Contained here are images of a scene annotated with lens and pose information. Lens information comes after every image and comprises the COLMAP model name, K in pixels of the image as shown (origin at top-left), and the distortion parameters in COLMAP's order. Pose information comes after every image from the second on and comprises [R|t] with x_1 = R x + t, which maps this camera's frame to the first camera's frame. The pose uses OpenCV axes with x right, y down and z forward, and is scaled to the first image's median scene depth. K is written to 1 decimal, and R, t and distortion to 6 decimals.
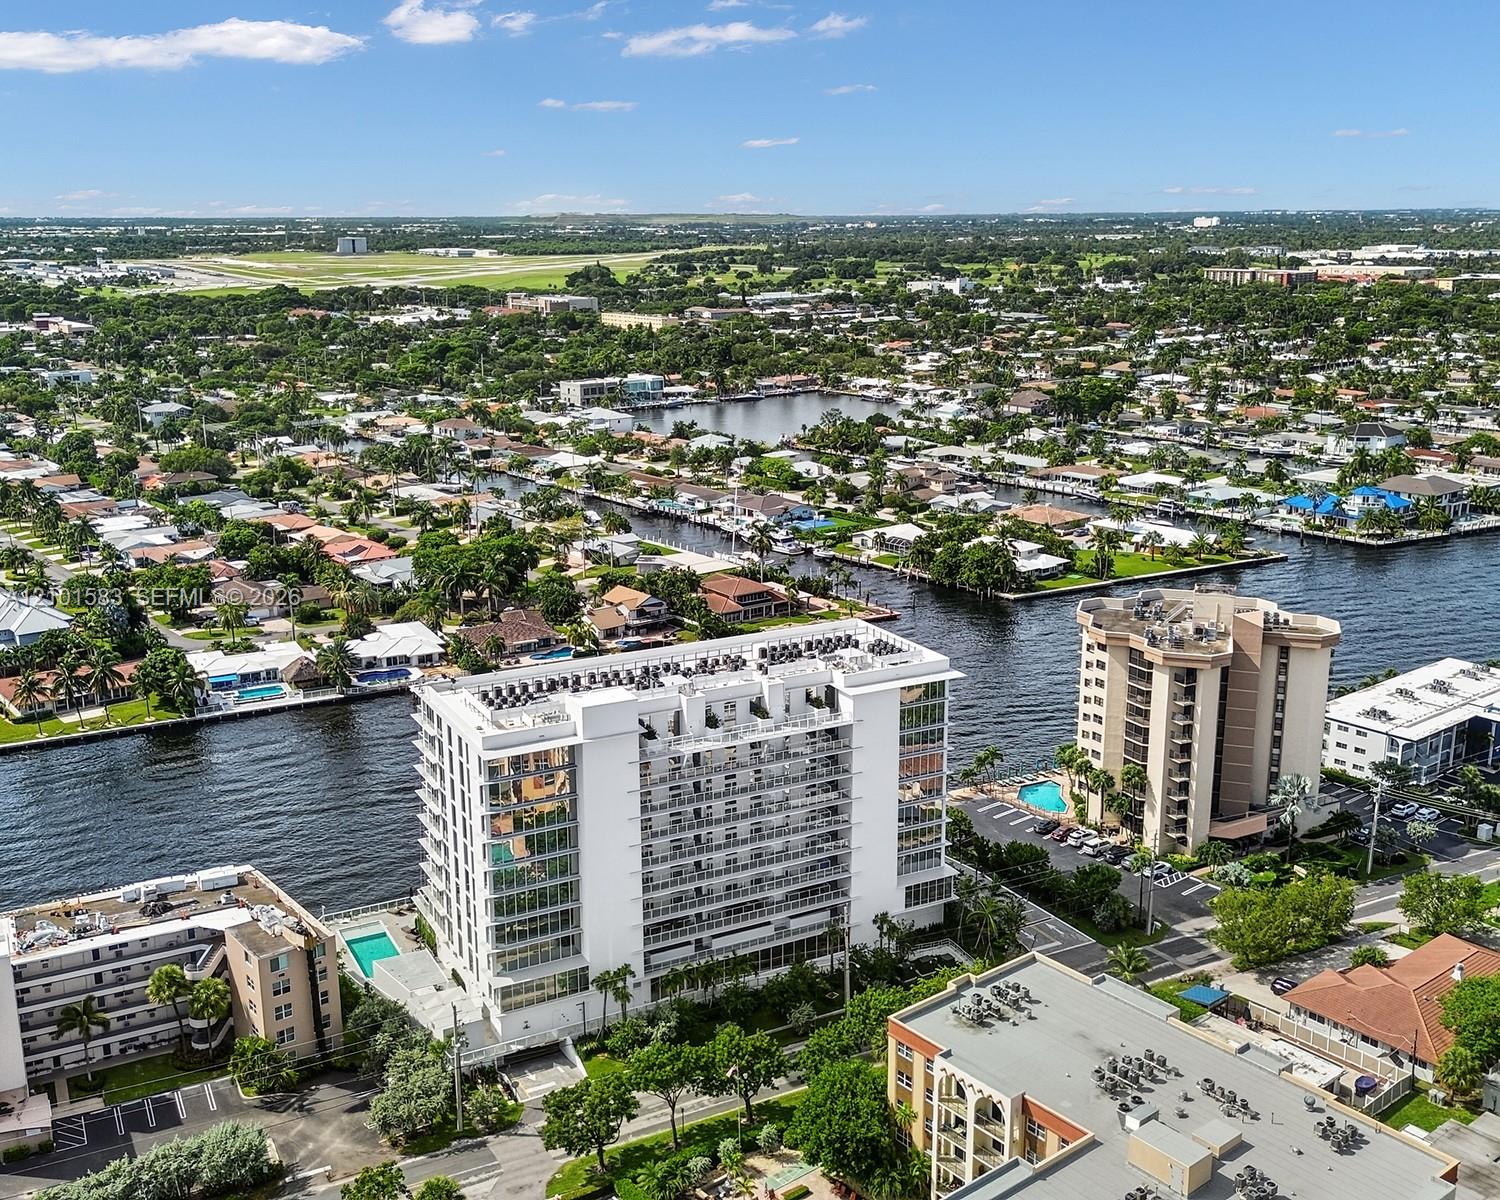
lens RADIAL K [[1503.7, 0, 750.0], [0, 1503.7, 600.0], [0, 0, 1]] dist [0.109932, -0.208664]
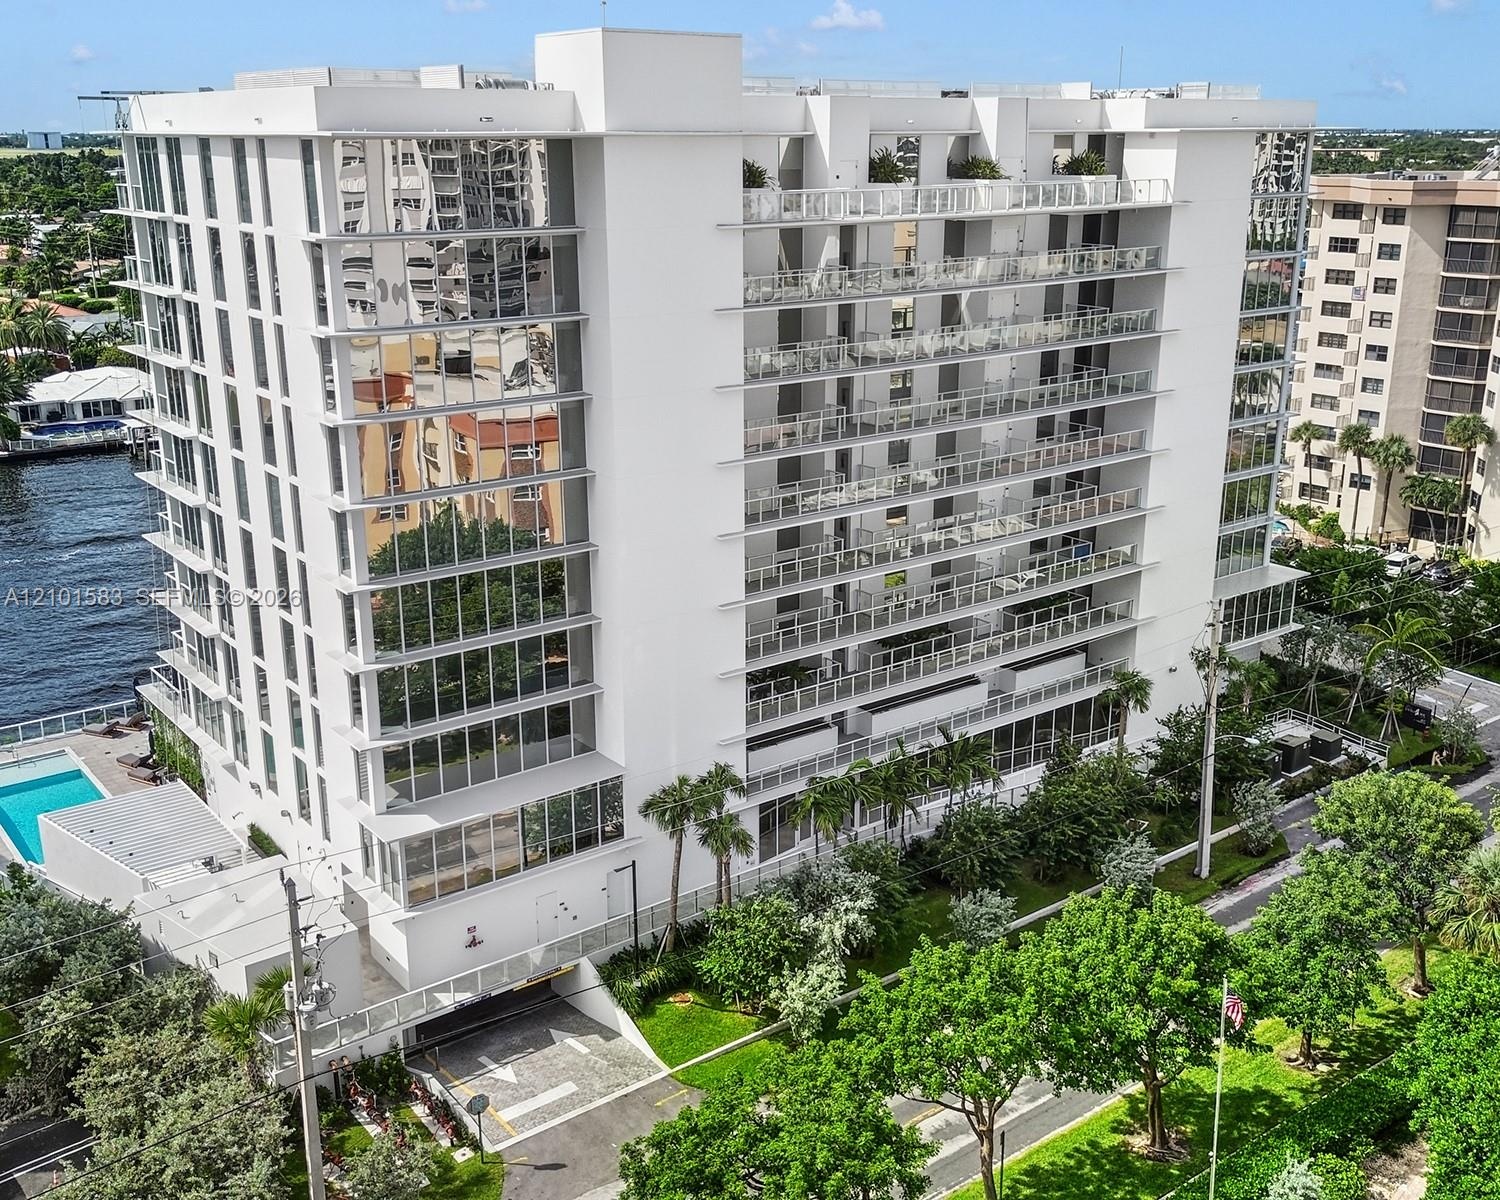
lens RADIAL K [[1503.7, 0, 750.0], [0, 1503.7, 600.0], [0, 0, 1]] dist [0.109932, -0.208664]
pose [[0.986283, -0.047012, 0.158226, -0.131973], [0.039827, 0.998039, 0.048282, 0.177219], [-0.160186, -0.041318, 0.986222, 0.608327]]
